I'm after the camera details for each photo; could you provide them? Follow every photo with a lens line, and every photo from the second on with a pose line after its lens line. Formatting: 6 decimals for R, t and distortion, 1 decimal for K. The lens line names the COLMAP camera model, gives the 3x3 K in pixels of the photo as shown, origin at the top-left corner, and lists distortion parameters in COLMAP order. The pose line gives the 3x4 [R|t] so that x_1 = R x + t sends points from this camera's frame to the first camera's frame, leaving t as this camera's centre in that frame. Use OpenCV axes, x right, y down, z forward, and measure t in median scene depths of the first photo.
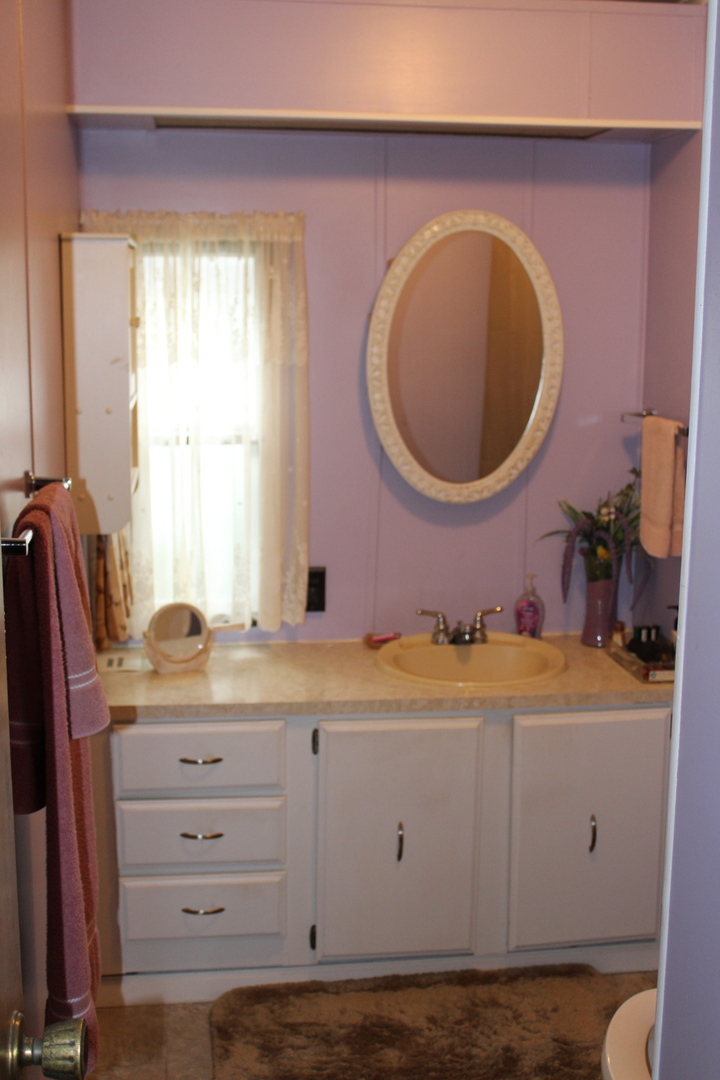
lens RADIAL K [[1396.8, 0, 360.3], [0, 1396.8, 538.3], [0, 0, 1]] dist [-0.031721, 0.000000]
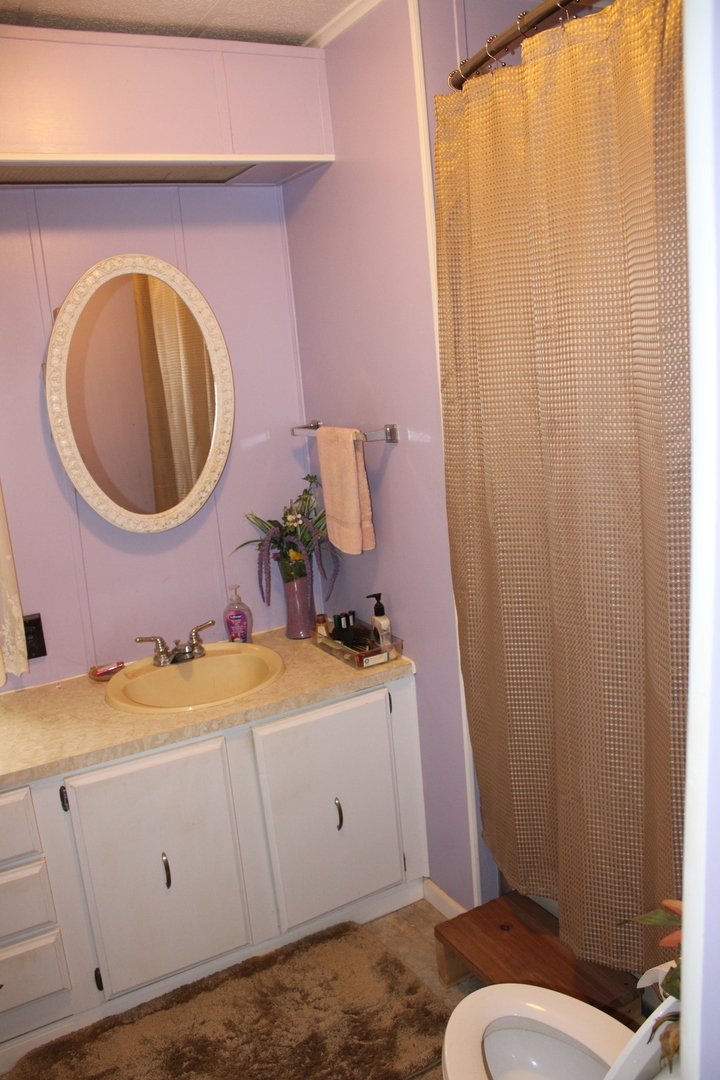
lens RADIAL K [[890.1, 0, 360.8], [0, 890.1, 539.3], [0, 0, 1]] dist [-0.157445, 0.129649]
pose [[0.928582, -0.164155, 0.332850, -0.010423], [0.152363, 0.986414, 0.061418, -0.038500], [-0.338410, -0.006318, 0.940978, 0.328775]]
